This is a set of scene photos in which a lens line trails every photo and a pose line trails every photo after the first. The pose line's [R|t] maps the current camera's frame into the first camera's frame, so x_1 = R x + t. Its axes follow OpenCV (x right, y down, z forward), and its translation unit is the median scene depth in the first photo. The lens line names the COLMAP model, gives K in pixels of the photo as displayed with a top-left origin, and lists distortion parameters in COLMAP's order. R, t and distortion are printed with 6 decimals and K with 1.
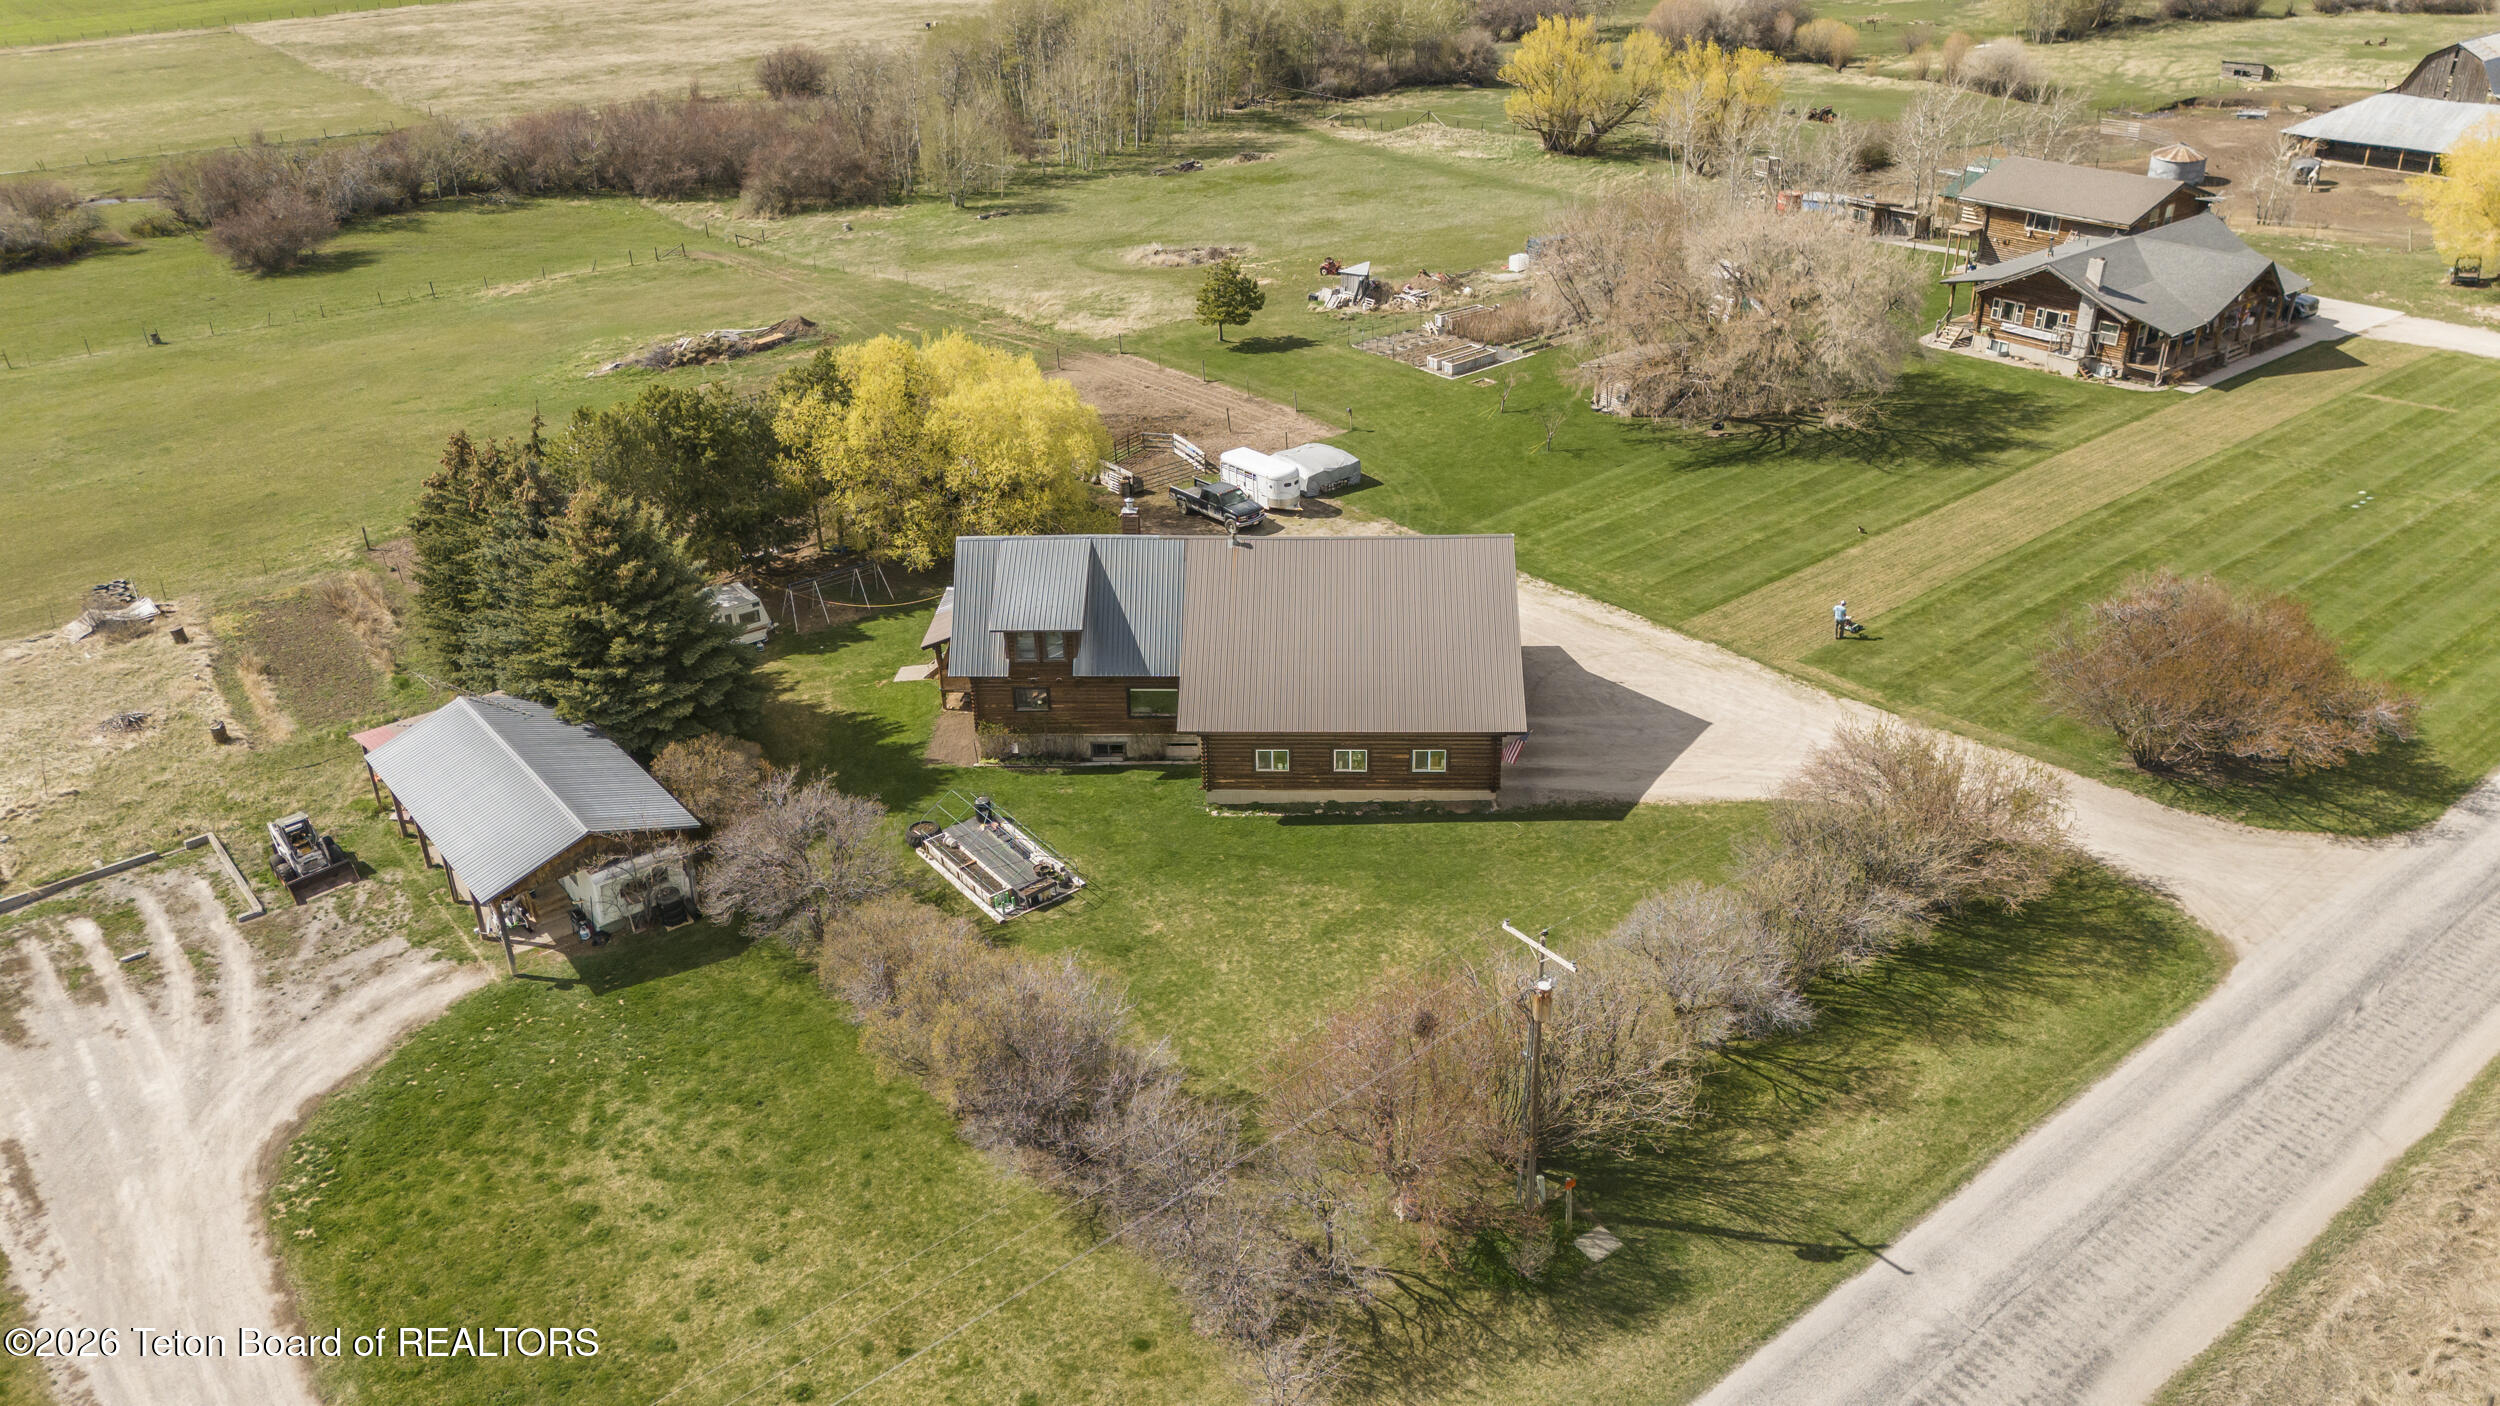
lens RADIAL K [[1835.6, 0, 1244.0], [0, 1835.6, 677.6], [0, 0, 1]] dist [0.064939, -0.056871]
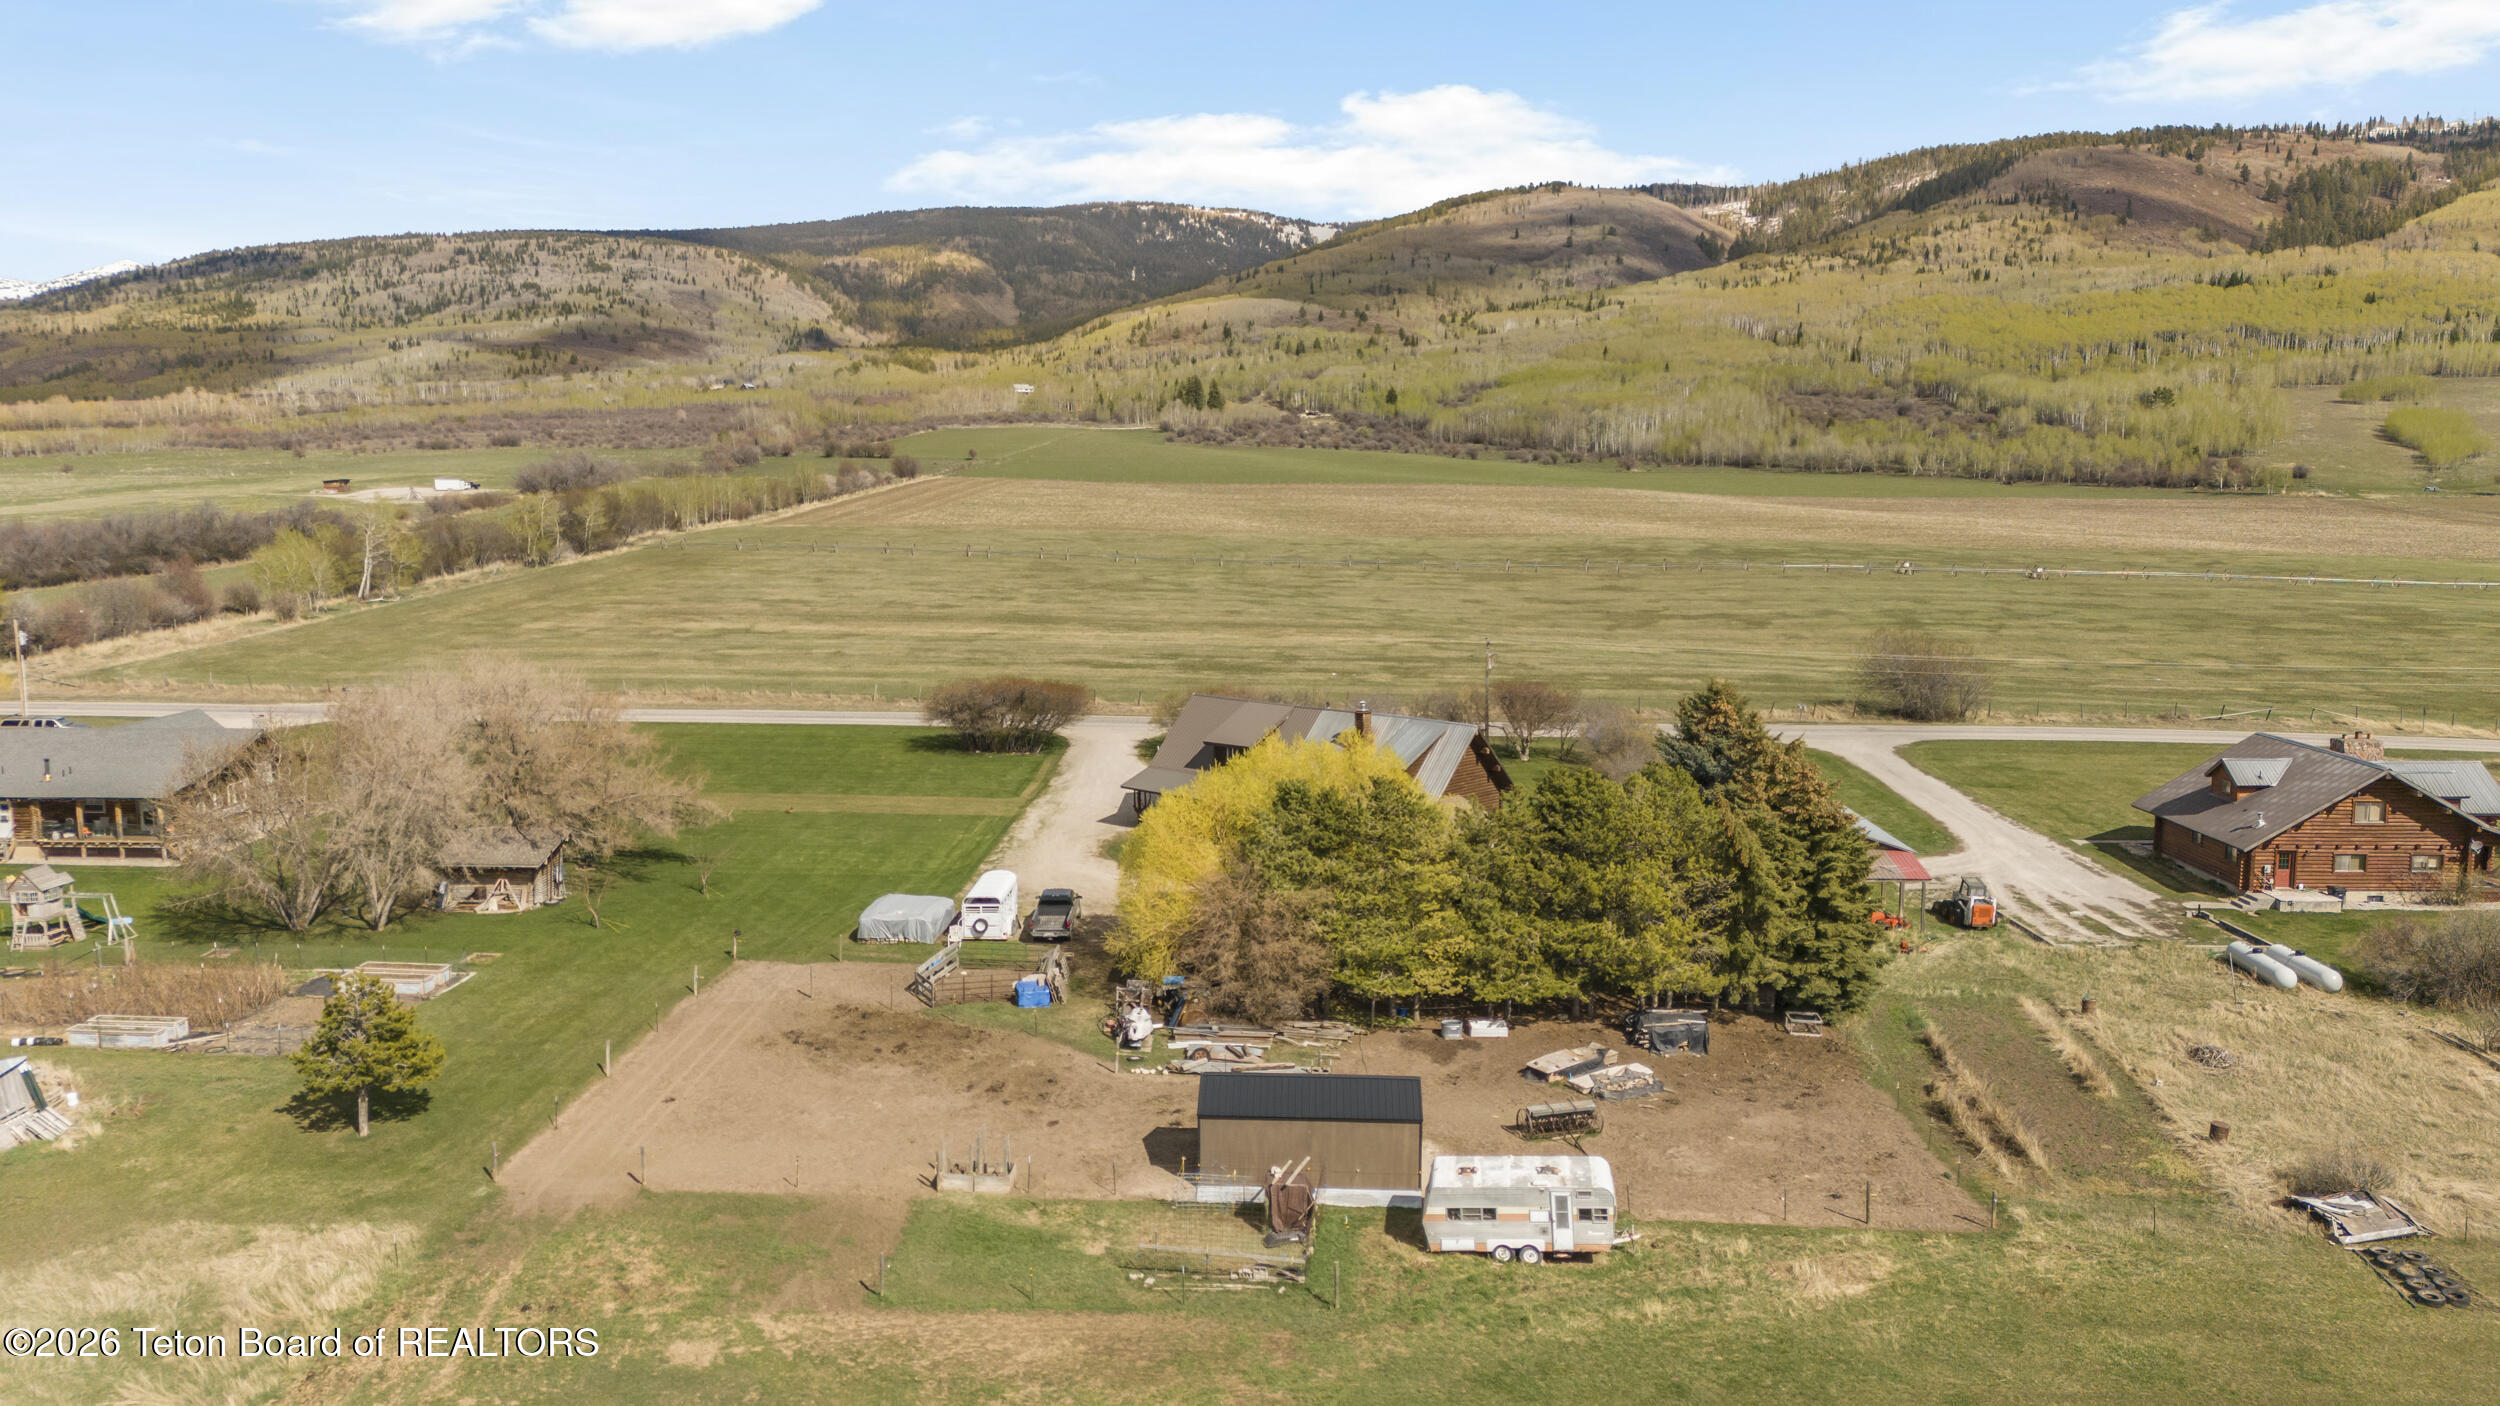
lens RADIAL K [[1835.6, 0, 1257.3], [0, 1835.6, 700.4], [0, 0, 1]] dist [0.064939, -0.056871]
pose [[-0.762863, -0.057353, 0.644011, -0.824818], [0.311266, 0.840458, 0.443558, -0.682477], [-0.566704, 0.538832, -0.623302, 1.748836]]
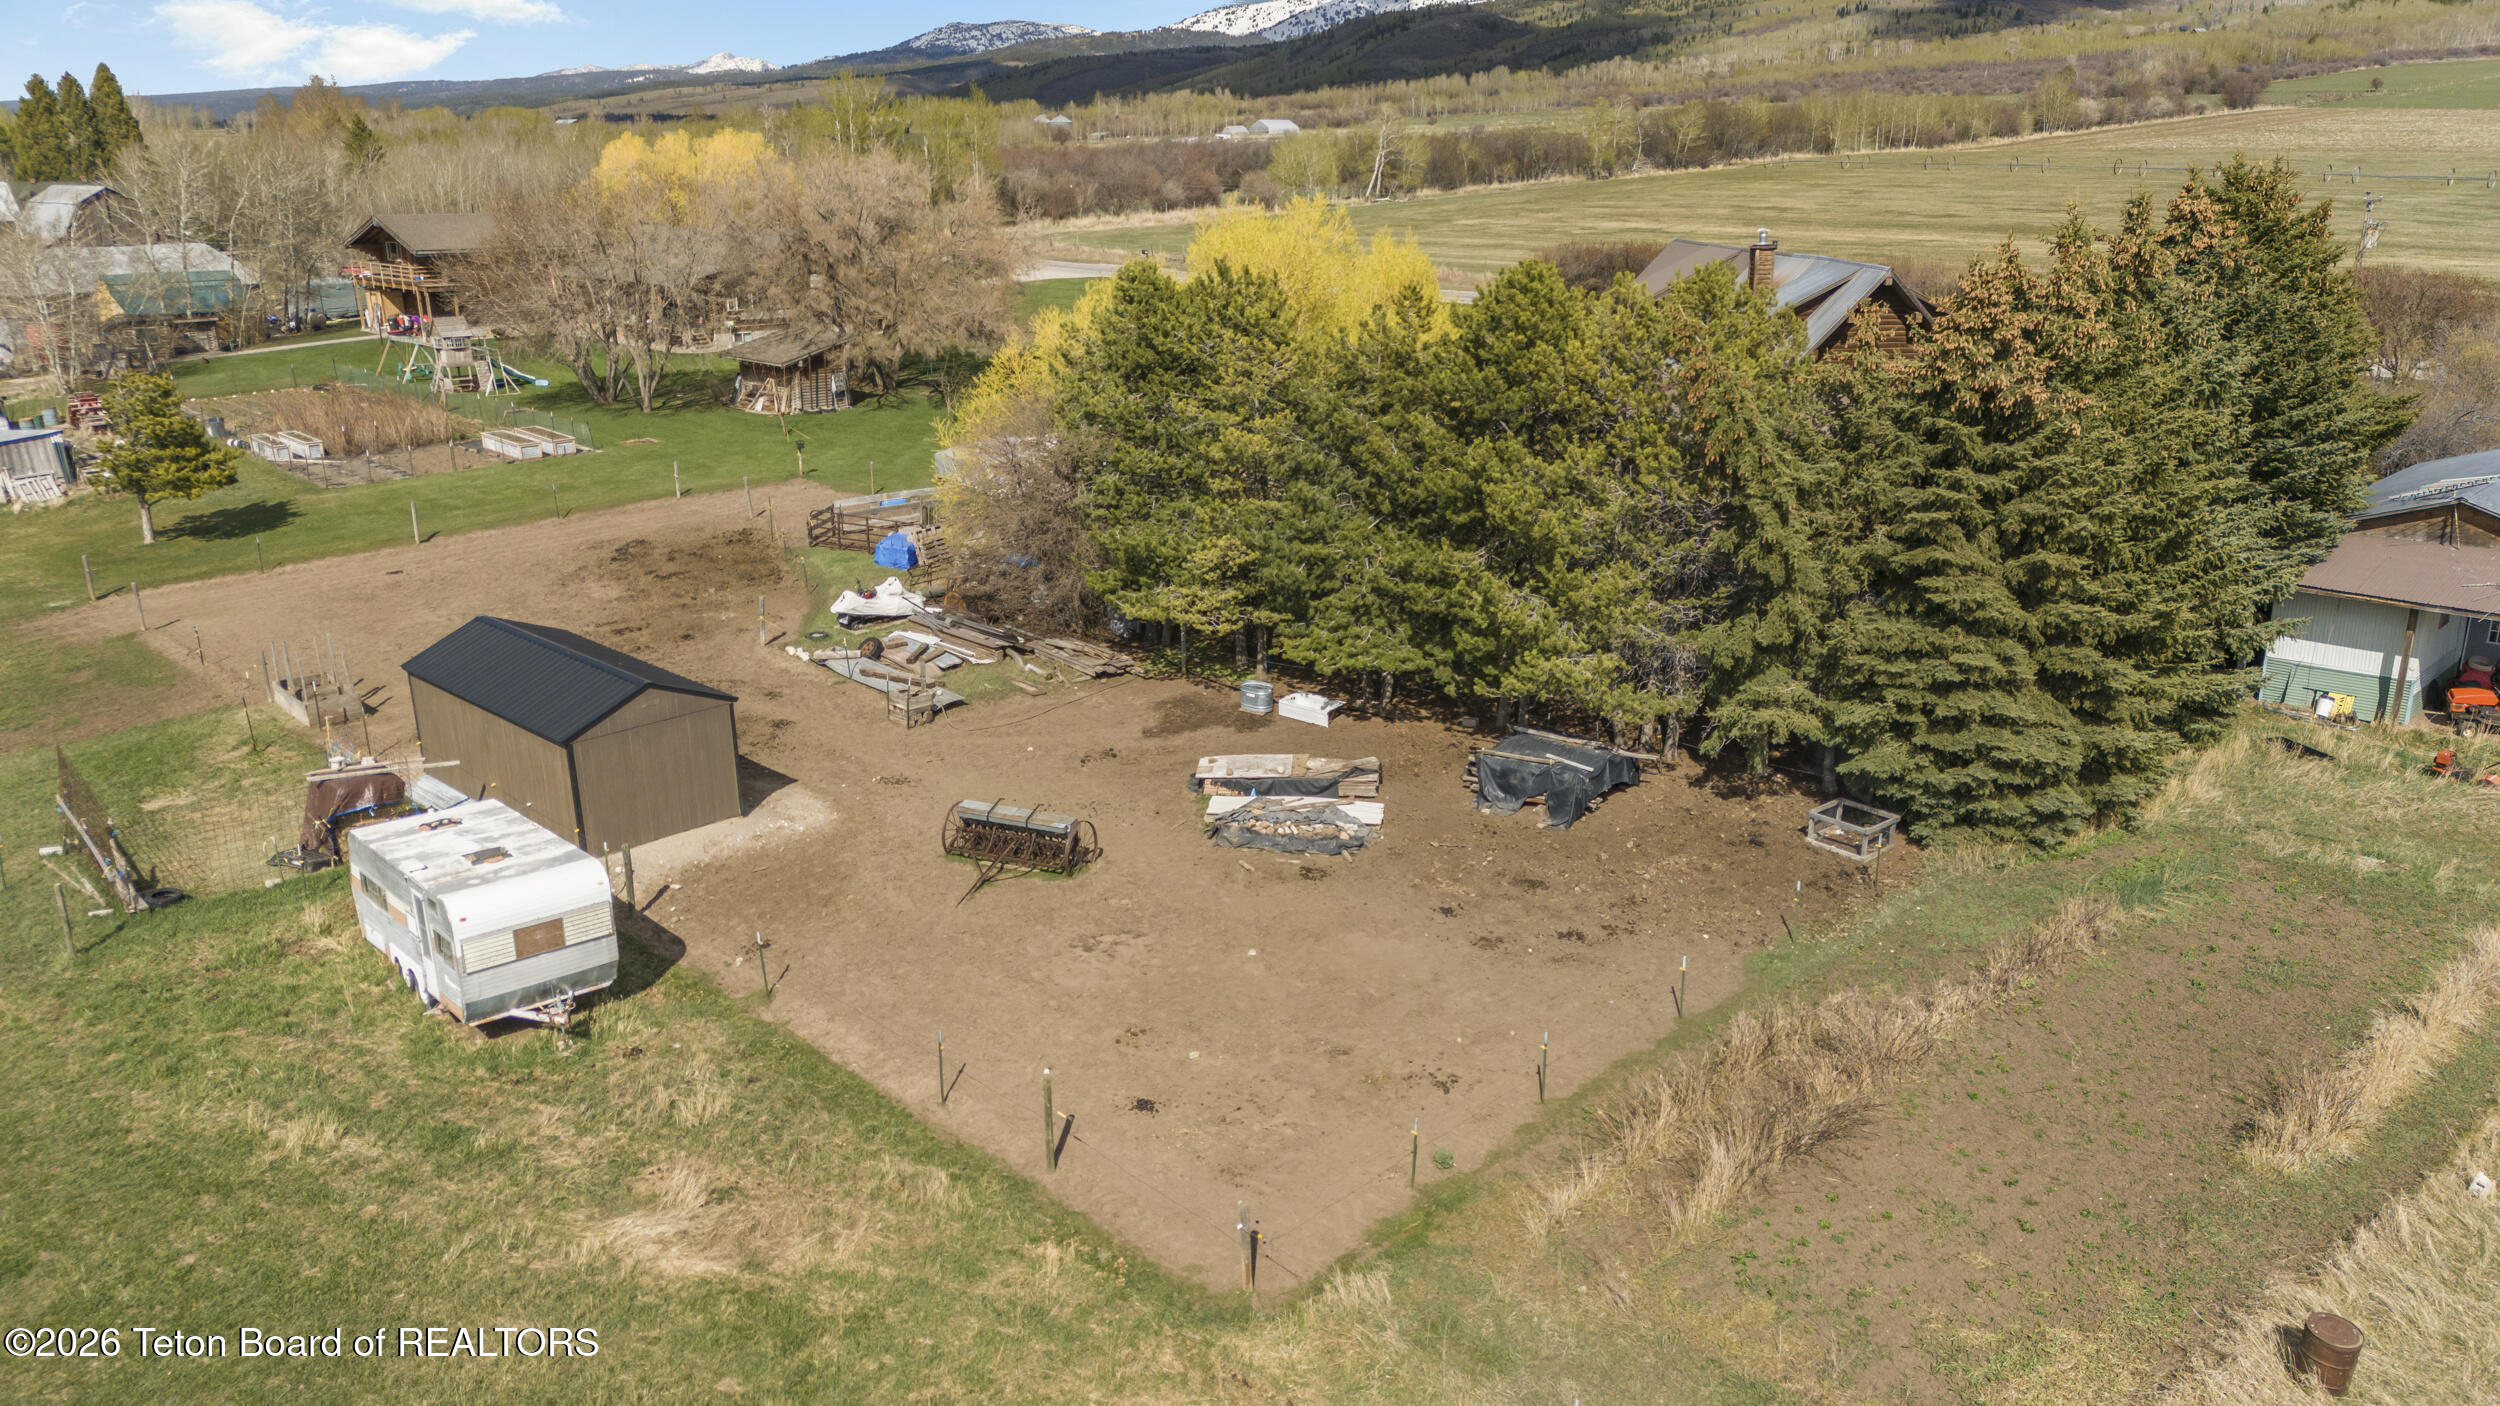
lens RADIAL K [[1835.6, 0, 1250.0], [0, 1835.6, 708.2], [0, 0, 1]] dist [0.064939, -0.056871]
pose [[-0.123031, -0.262798, 0.956975, -0.839754], [0.457546, 0.840675, 0.289684, -0.246774], [-0.880633, 0.473500, 0.016813, 1.183195]]
